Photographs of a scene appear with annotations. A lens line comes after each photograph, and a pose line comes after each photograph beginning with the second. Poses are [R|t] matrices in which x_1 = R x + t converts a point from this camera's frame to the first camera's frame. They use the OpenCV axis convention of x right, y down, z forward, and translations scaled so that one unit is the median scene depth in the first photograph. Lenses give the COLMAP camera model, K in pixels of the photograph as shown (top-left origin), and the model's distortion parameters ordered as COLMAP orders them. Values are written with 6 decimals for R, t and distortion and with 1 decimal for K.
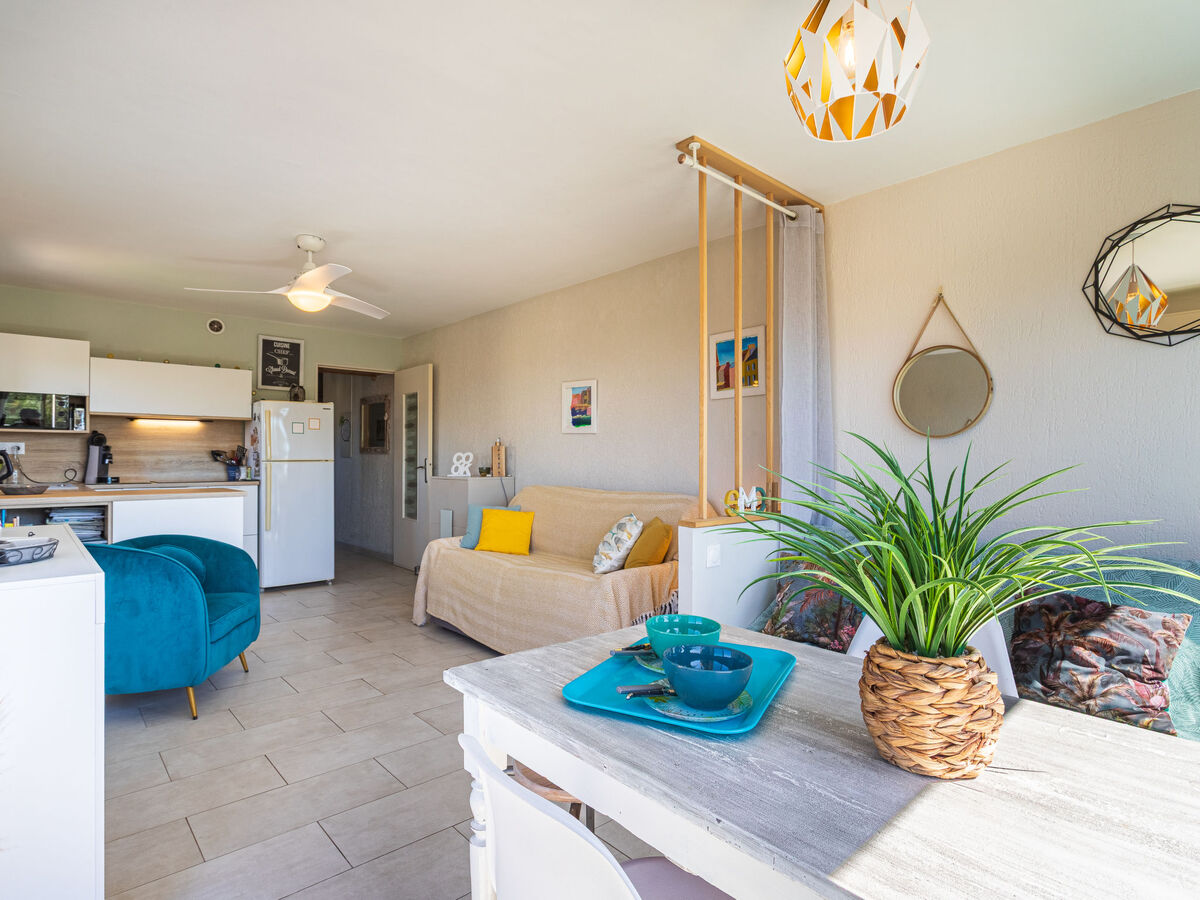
lens RADIAL K [[637.4, 0, 600.0], [0, 637.4, 451.7], [0, 0, 1]] dist [0.000543, 0.000954]
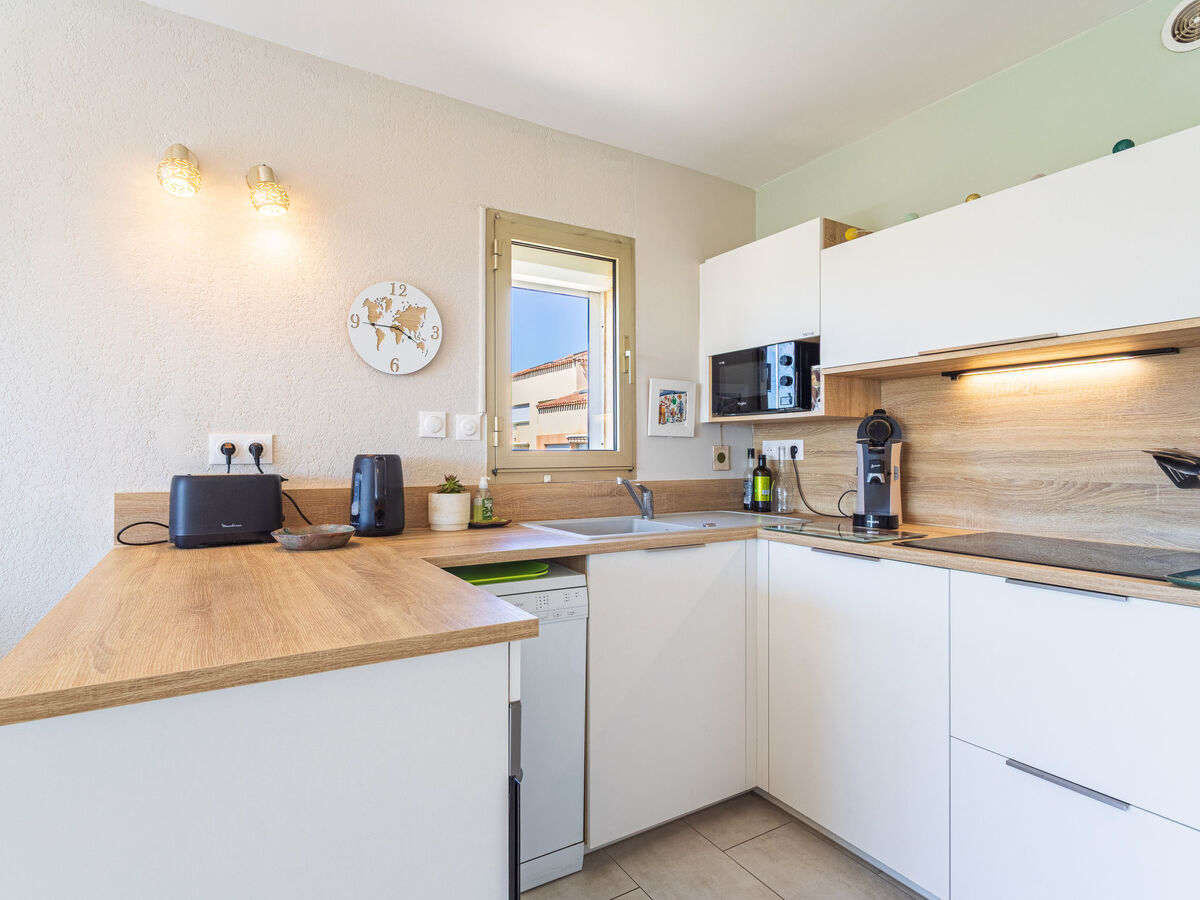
lens RADIAL K [[637.4, 0, 600.0], [0, 637.4, 451.7], [0, 0, 1]] dist [0.000543, 0.000954]
pose [[-0.176403, -0.004071, -0.984310, -0.294492], [0.006275, 0.999966, -0.005260, -0.001524], [0.984298, -0.007105, -0.176371, 0.850331]]
